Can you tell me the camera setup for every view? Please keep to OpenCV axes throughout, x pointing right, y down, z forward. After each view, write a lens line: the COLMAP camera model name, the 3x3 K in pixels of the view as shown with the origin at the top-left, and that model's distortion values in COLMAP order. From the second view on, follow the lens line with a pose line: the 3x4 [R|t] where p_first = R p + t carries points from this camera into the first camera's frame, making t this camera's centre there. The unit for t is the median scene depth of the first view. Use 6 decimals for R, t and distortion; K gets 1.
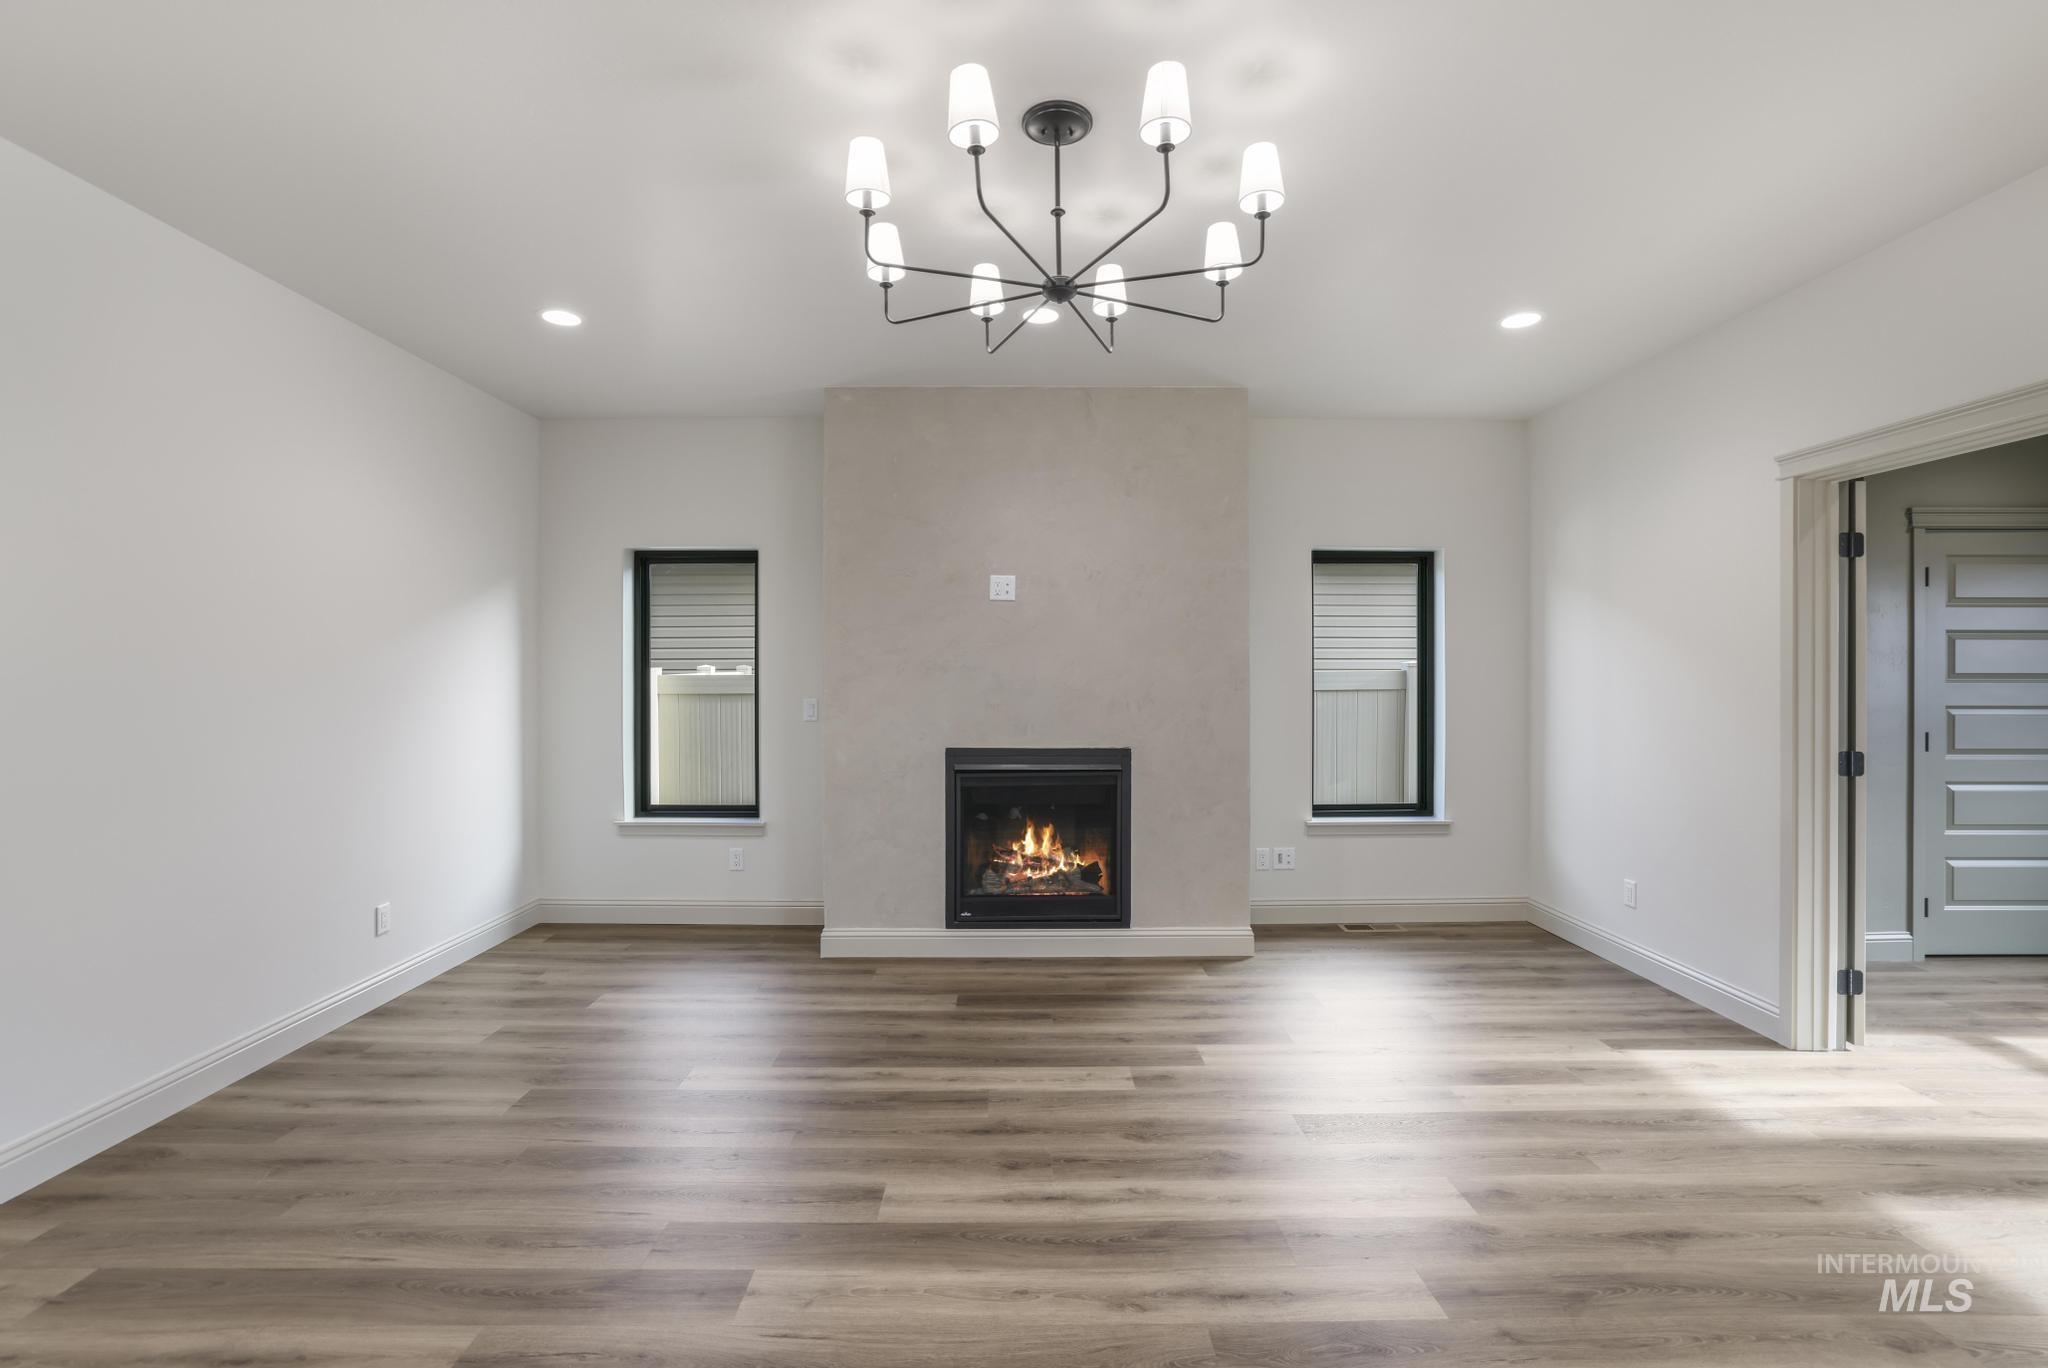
lens RADIAL K [[899.2, 0, 1012.3], [0, 899.2, 672.4], [0, 0, 1]] dist [-0.049566, 0.018810]
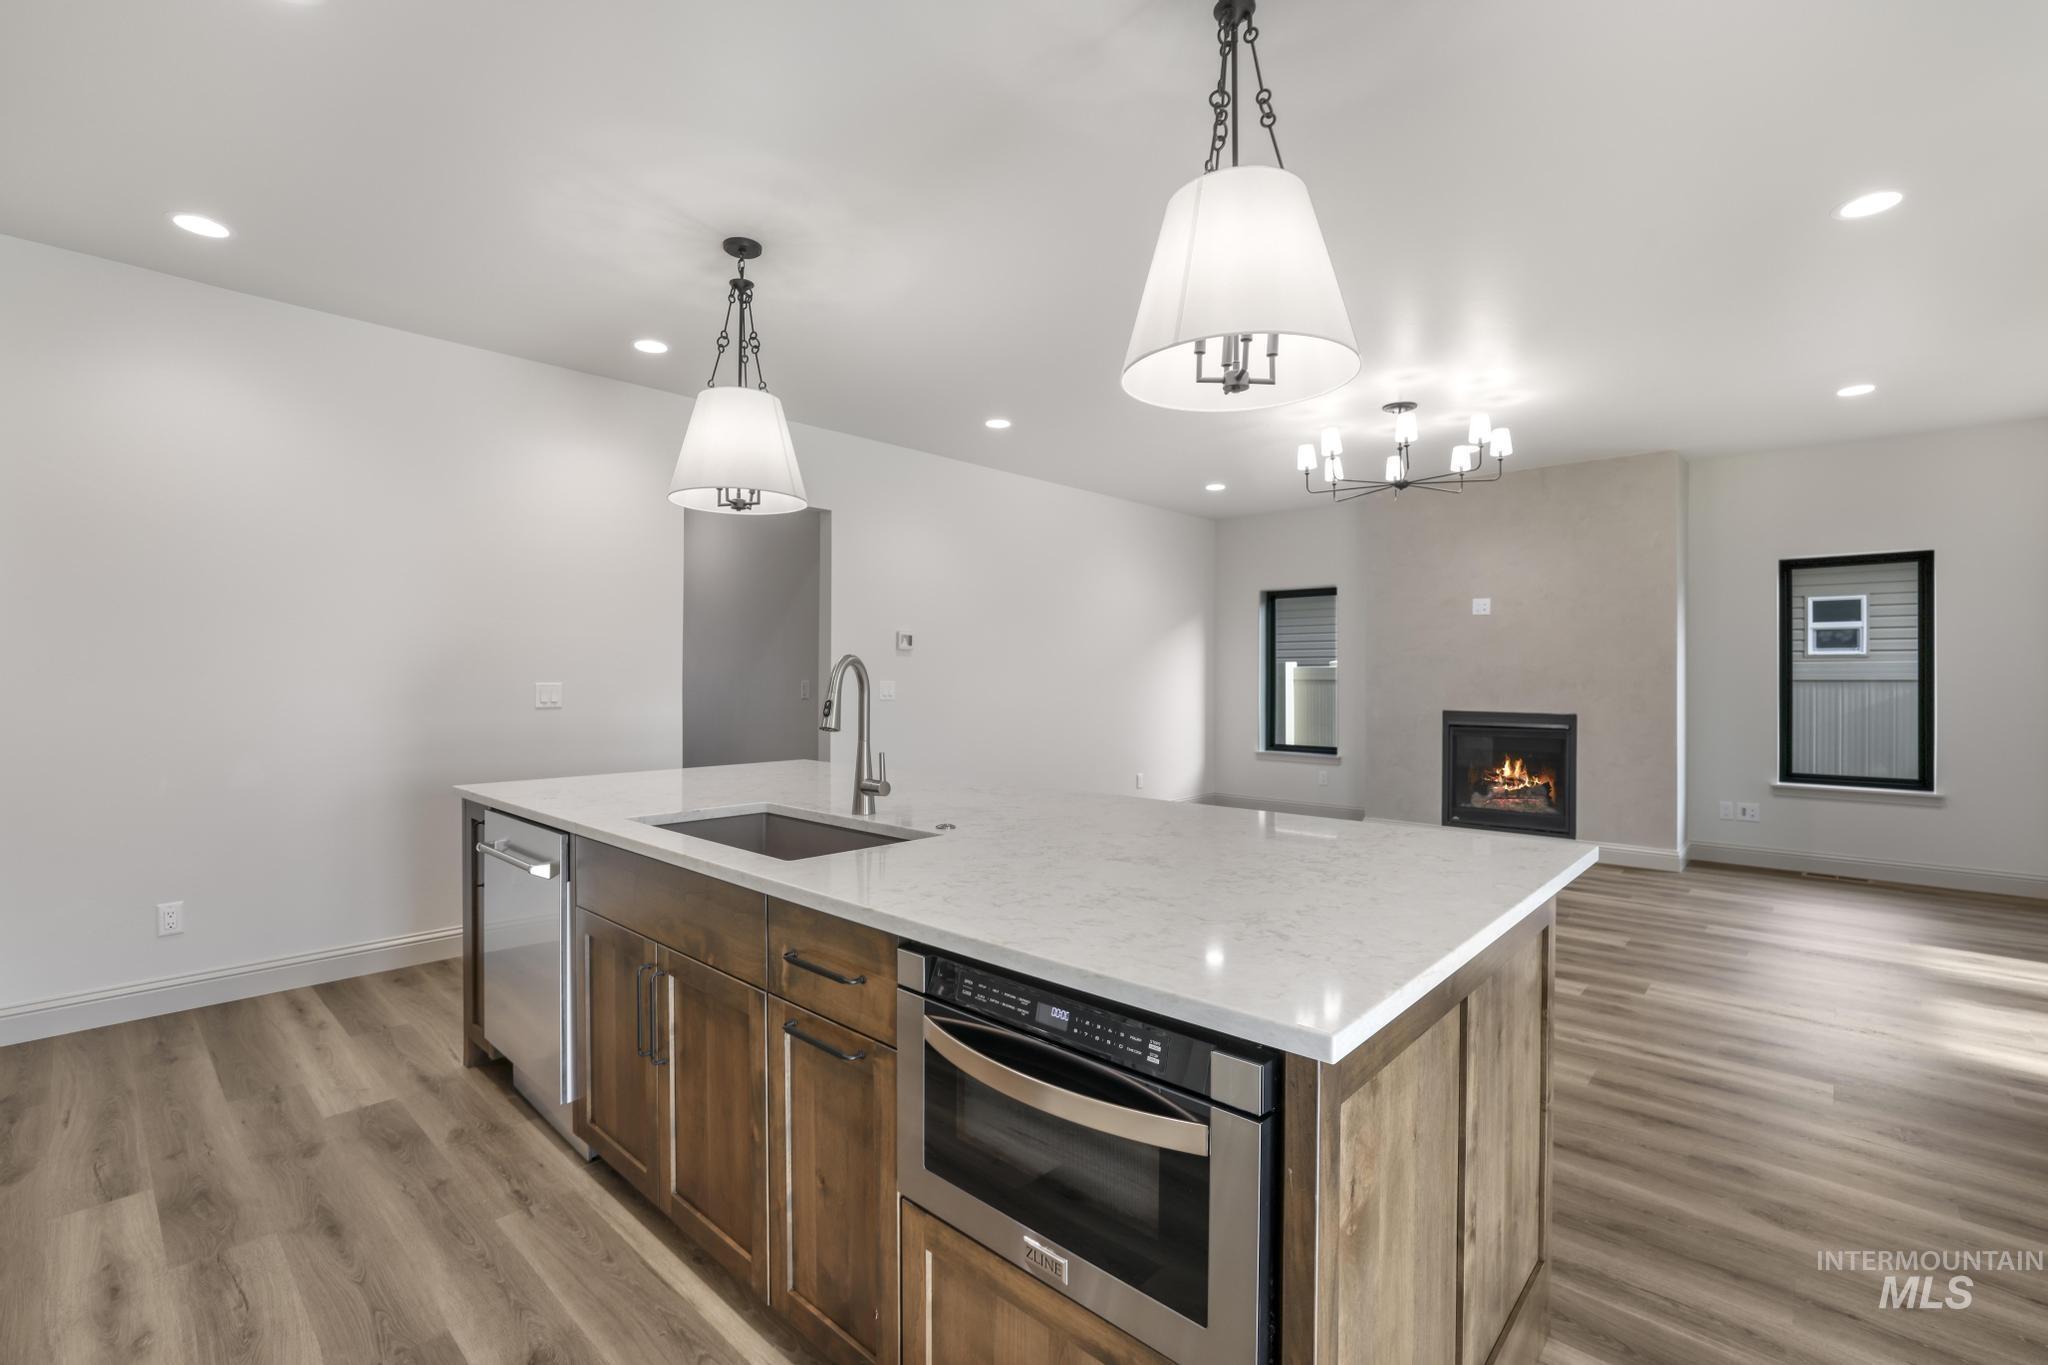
lens RADIAL K [[899.2, 0, 1012.3], [0, 899.2, 670.9], [0, 0, 1]] dist [-0.049566, 0.018810]
pose [[0.734710, -0.001848, -0.678379, 0.413960], [-0.001090, 0.999992, -0.003905, 0.020993], [0.678380, 0.003608, 0.734702, -0.631353]]
